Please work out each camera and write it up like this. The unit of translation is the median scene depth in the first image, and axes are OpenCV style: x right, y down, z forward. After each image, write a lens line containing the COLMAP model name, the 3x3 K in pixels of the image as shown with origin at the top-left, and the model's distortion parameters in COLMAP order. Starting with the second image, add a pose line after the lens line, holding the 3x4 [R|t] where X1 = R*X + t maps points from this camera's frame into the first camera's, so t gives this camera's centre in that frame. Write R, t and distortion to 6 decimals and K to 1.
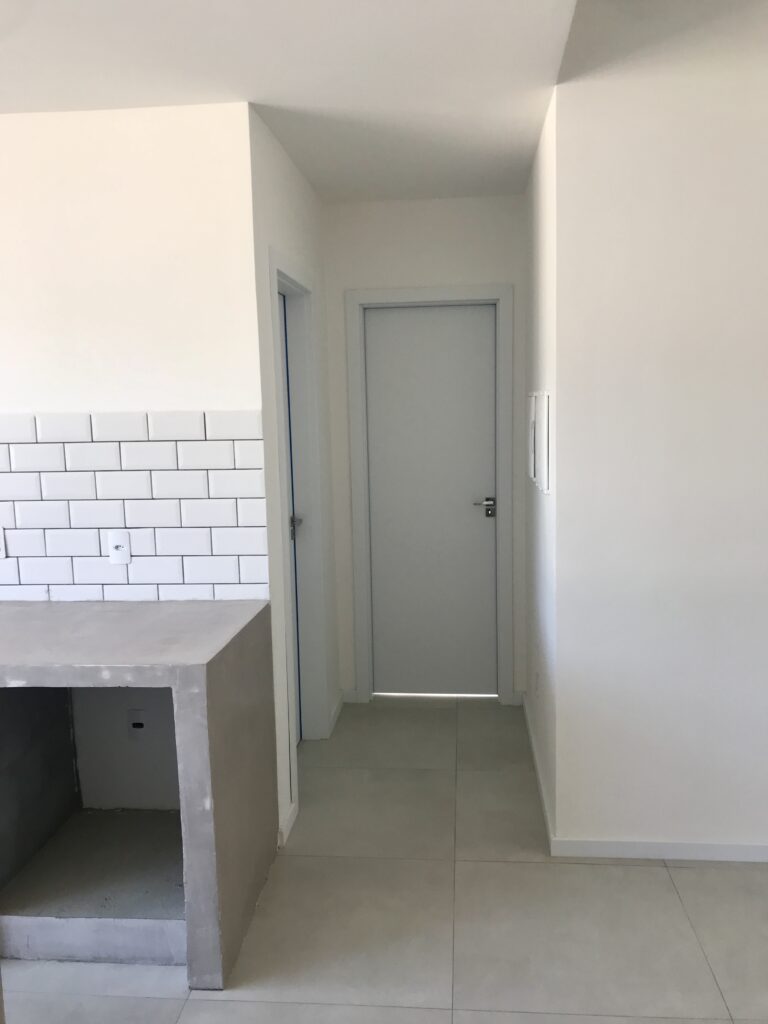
lens RADIAL K [[836.5, 0, 384.0], [0, 836.5, 512.0], [0, 0, 1]] dist [0.150477, -0.325201]
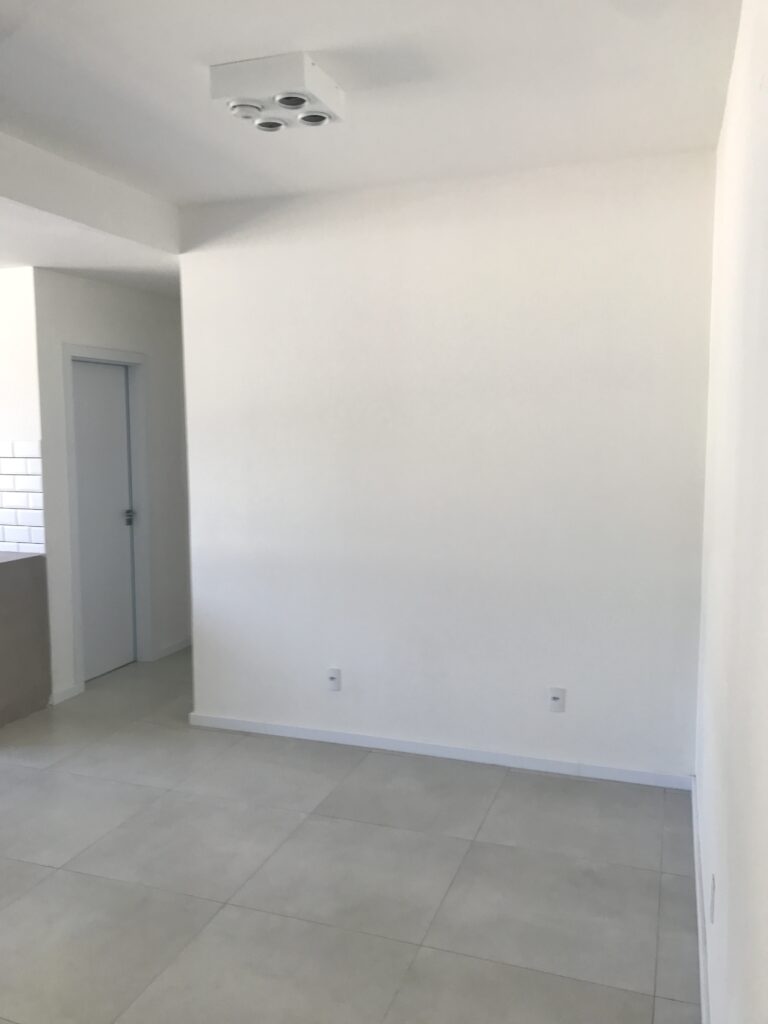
lens RADIAL K [[836.5, 0, 384.0], [0, 836.5, 512.0], [0, 0, 1]] dist [0.150477, -0.325201]
pose [[0.968405, 0.047655, -0.244788, 0.931632], [-0.056745, 0.997931, -0.030214, 0.035371], [0.242842, 0.043150, 0.969106, -0.474531]]
